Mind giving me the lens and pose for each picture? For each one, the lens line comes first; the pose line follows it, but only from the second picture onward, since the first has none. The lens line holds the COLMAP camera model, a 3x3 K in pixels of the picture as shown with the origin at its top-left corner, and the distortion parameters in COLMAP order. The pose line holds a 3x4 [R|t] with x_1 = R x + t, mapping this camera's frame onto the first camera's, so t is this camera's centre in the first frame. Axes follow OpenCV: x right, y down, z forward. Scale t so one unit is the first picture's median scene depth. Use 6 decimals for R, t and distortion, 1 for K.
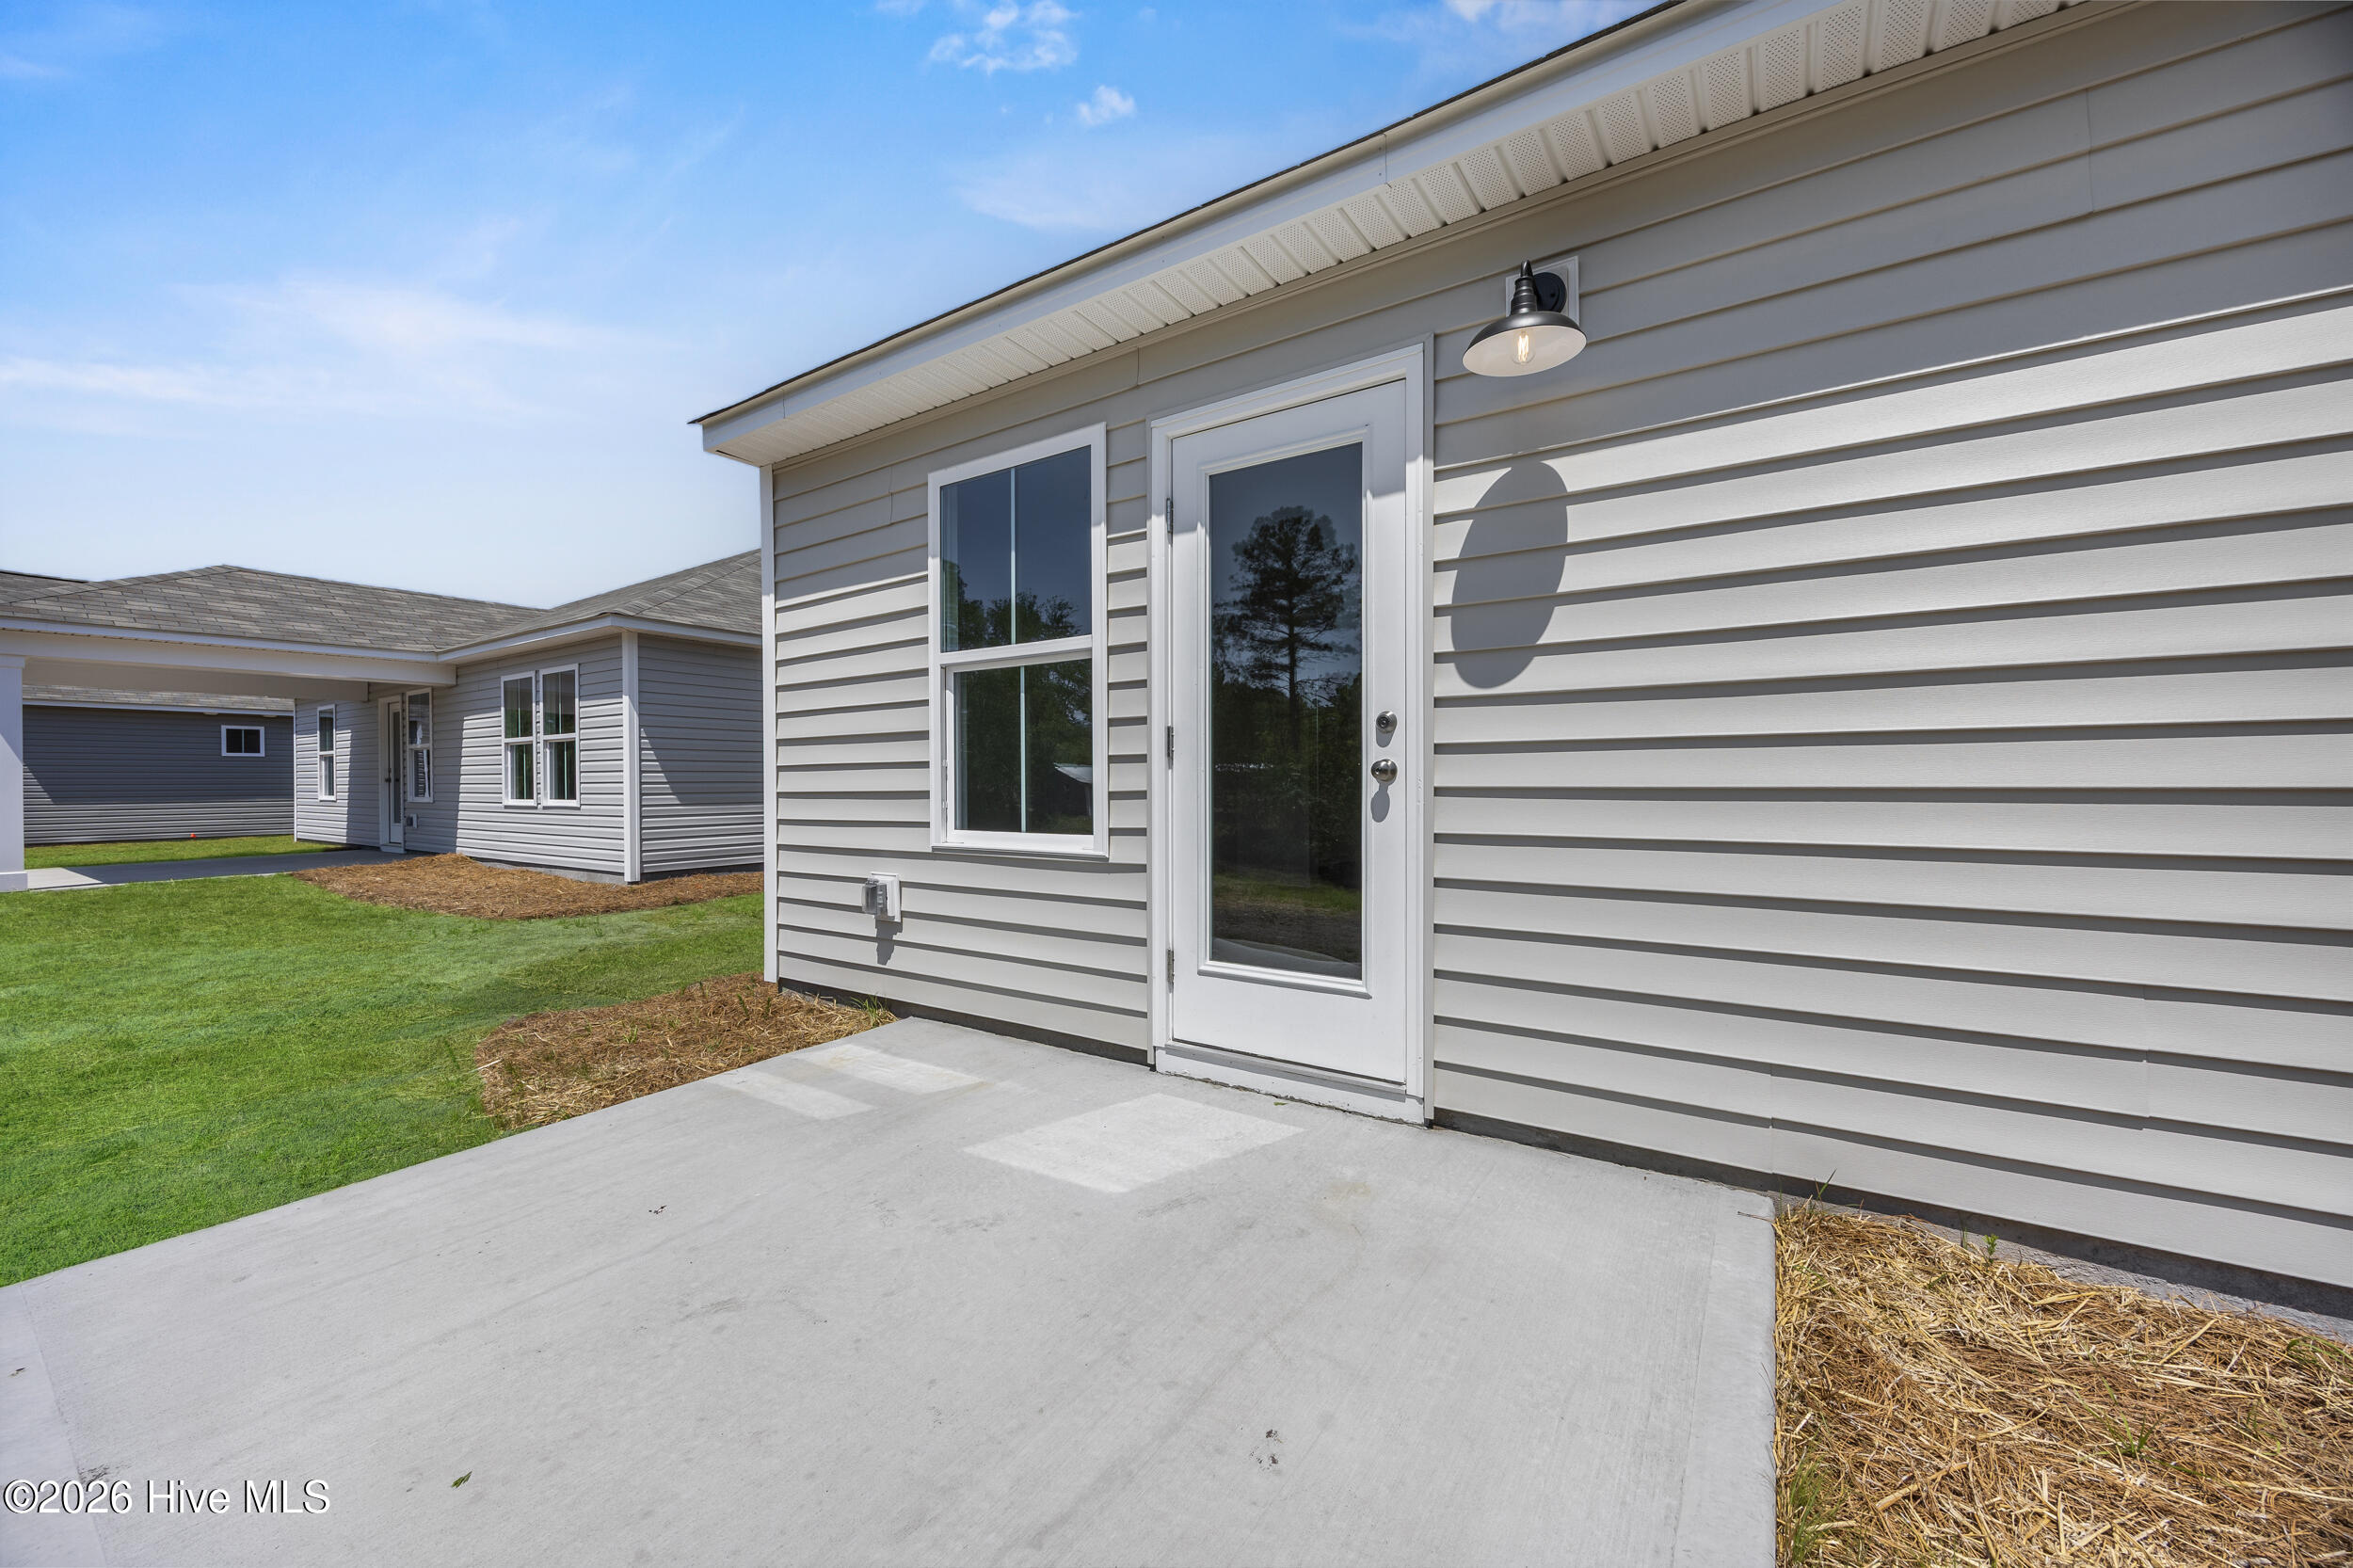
lens RADIAL K [[909.2, 0, 1159.5], [0, 909.2, 787.3], [0, 0, 1]] dist [-0.007638, -0.000146]
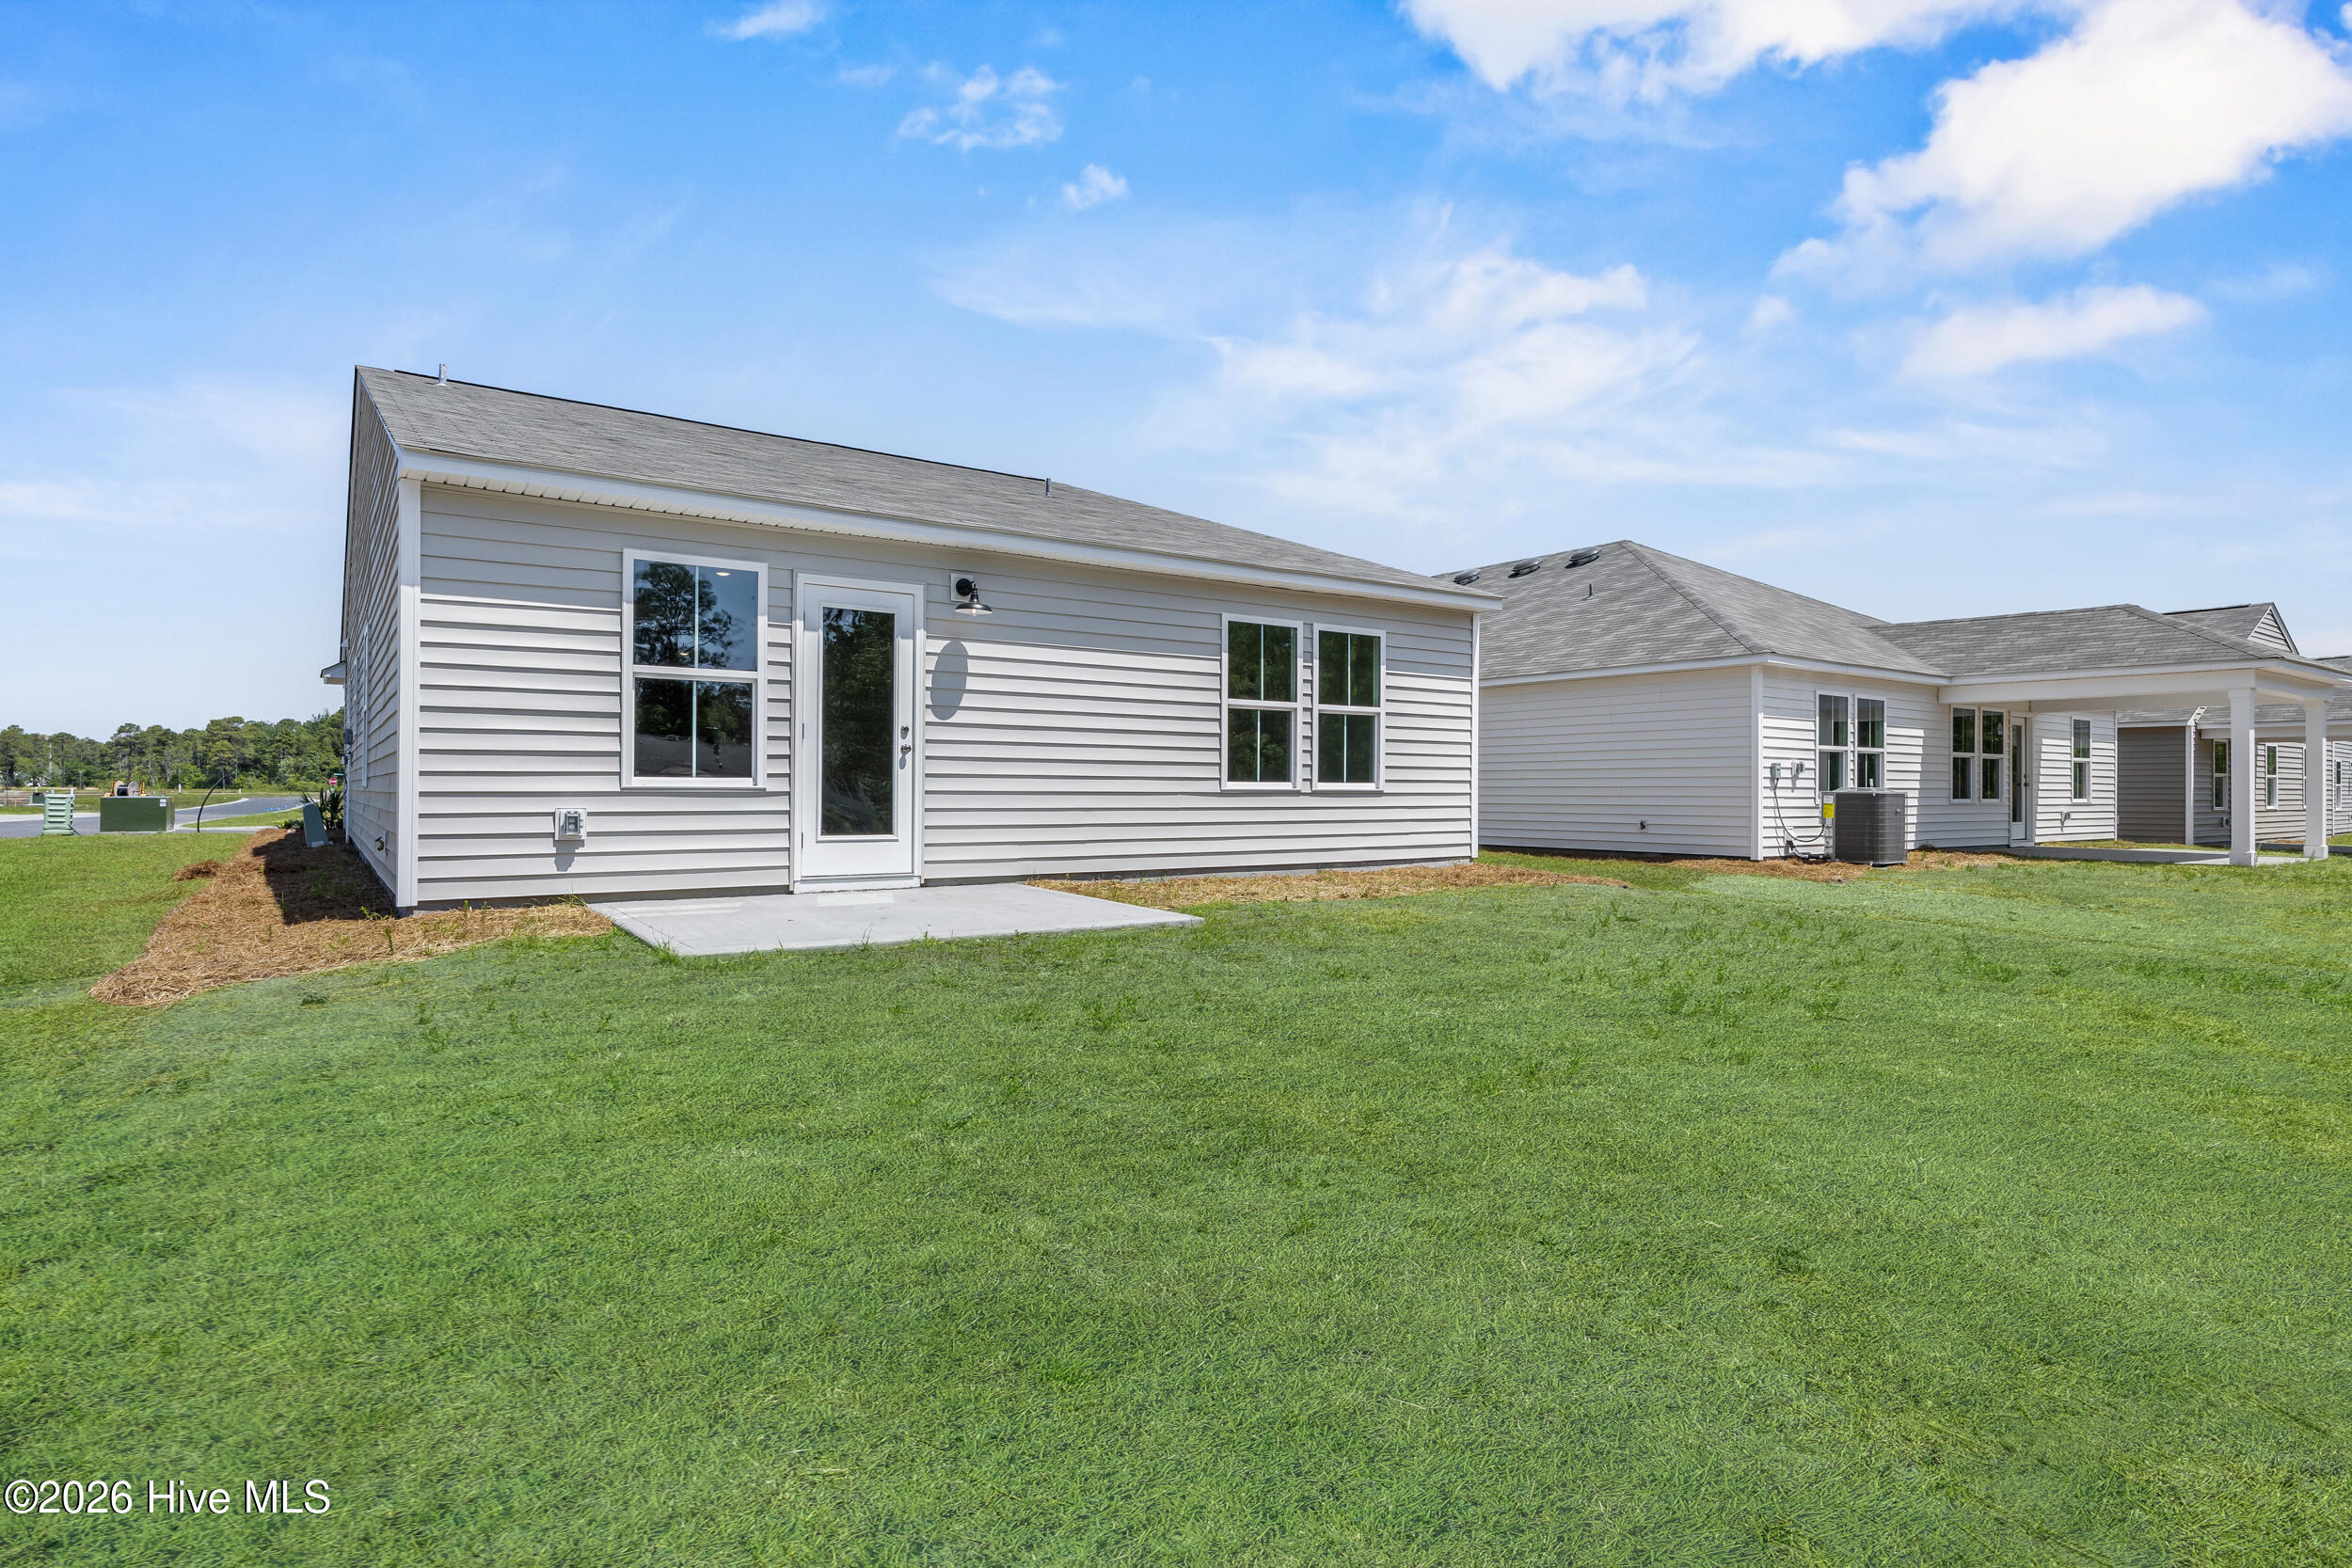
lens RADIAL K [[1227.2, 0, 1159.1], [0, 1227.2, 793.1], [0, 0, 1]] dist [-0.005836, 0.000179]
pose [[0.355610, 0.001791, 0.934633, -1.901486], [-0.004613, 0.999989, -0.000161, 0.071584], [-0.934623, -0.004254, 0.355615, -0.609108]]
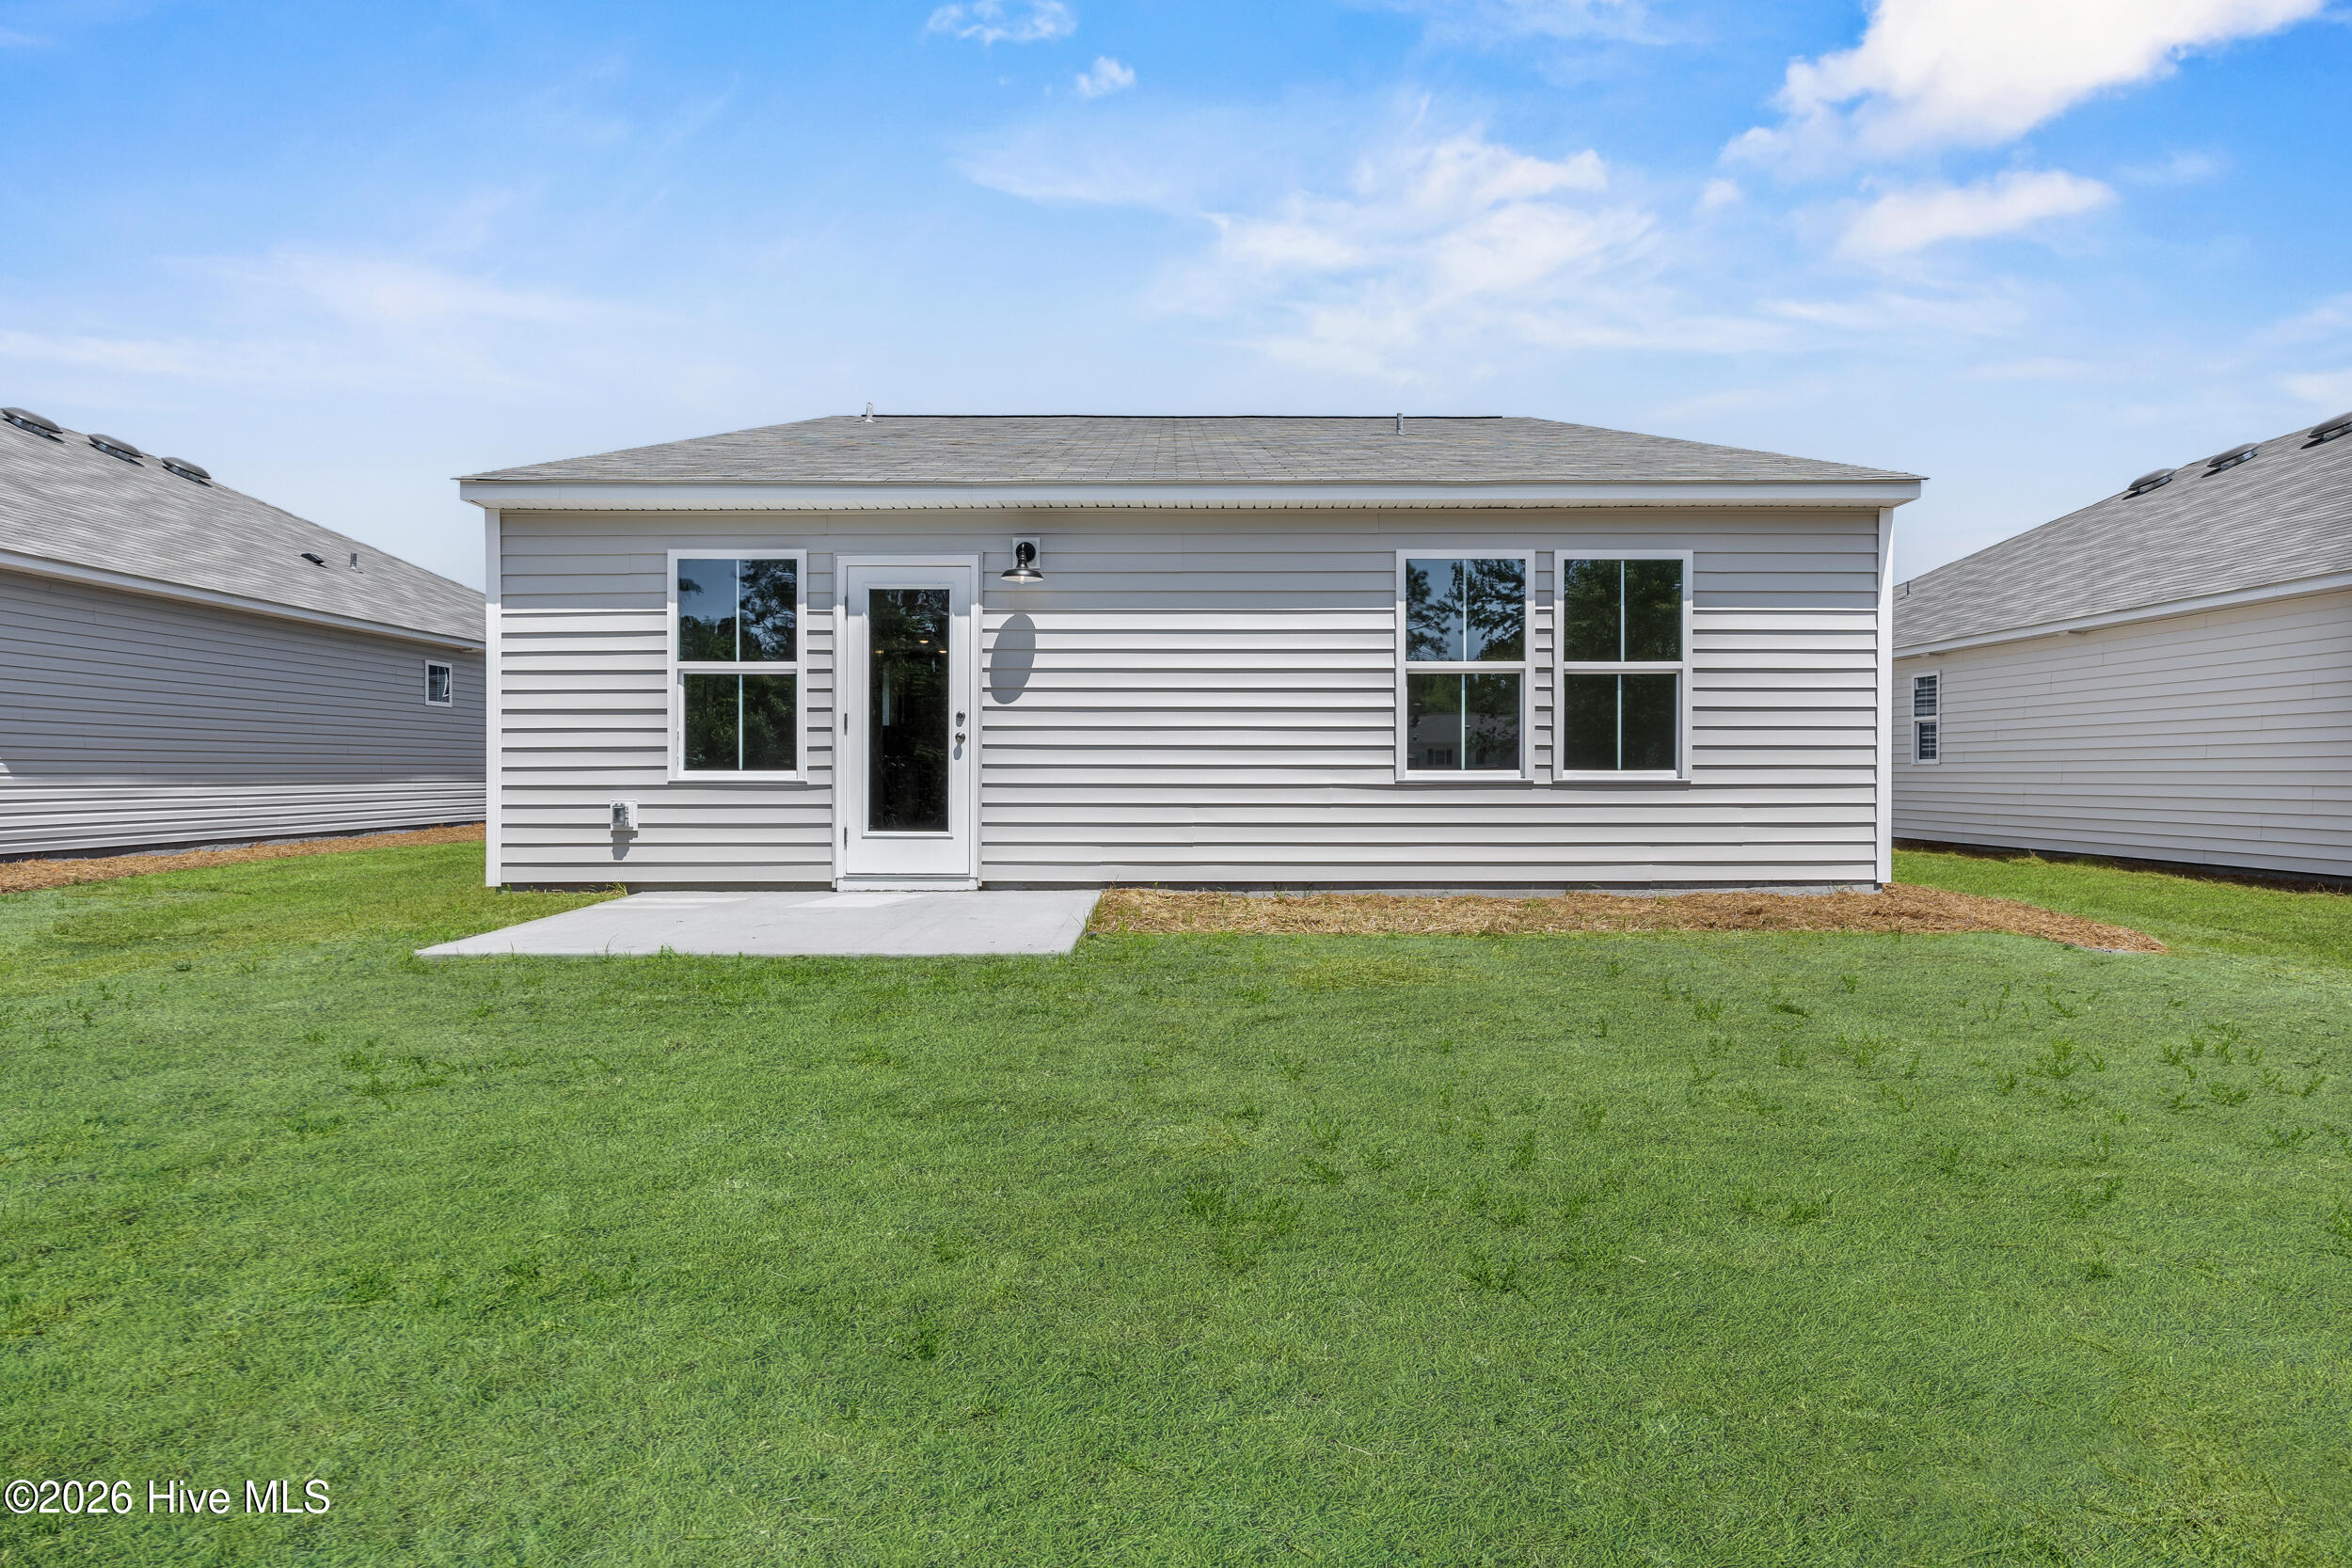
lens RADIAL K [[1227.2, 0, 1166.8], [0, 1227.2, 781.4], [0, 0, 1]] dist [-0.005836, 0.000179]
pose [[0.825152, -0.000893, 0.564910, -0.756986], [-0.002305, 0.999985, 0.004948, 0.053914], [-0.564906, -0.005385, 0.825138, -1.302235]]
